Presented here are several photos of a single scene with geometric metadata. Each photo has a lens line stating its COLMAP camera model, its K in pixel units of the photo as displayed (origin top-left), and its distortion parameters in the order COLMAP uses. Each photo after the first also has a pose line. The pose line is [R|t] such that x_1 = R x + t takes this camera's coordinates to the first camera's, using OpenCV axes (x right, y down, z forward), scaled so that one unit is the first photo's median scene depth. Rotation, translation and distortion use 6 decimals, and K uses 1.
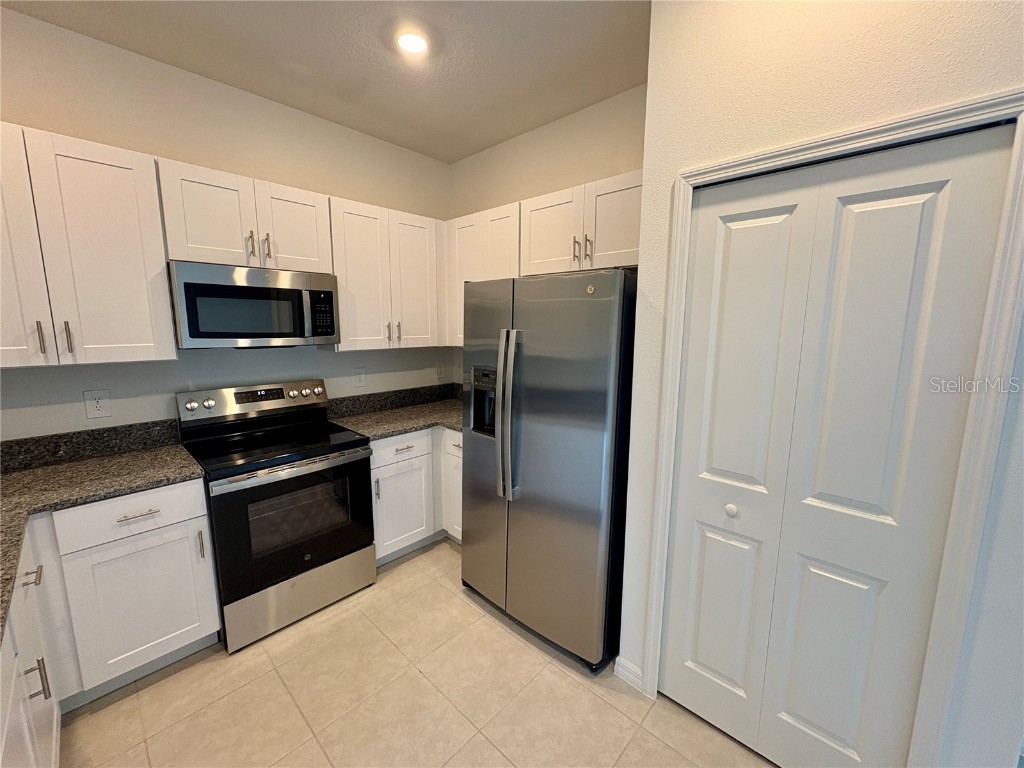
lens RADIAL K [[407.3, 0, 512.3], [0, 407.3, 384.0], [0, 0, 1]] dist [-0.007573, 0.000805]
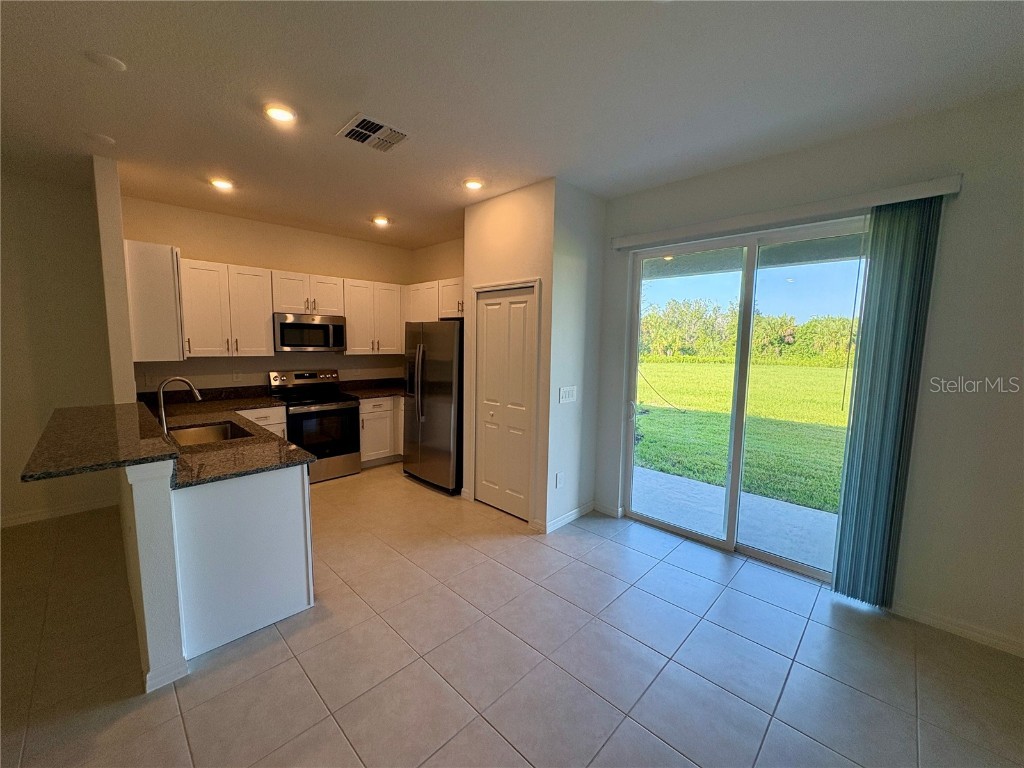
lens RADIAL K [[407.3, 0, 511.1], [0, 407.3, 385.1], [0, 0, 1]] dist [-0.007573, 0.000805]
pose [[0.999682, 0.014559, -0.020604, 0.467798], [-0.015441, 0.998941, -0.043333, 0.155195], [0.019951, 0.043637, 0.998848, -1.060036]]
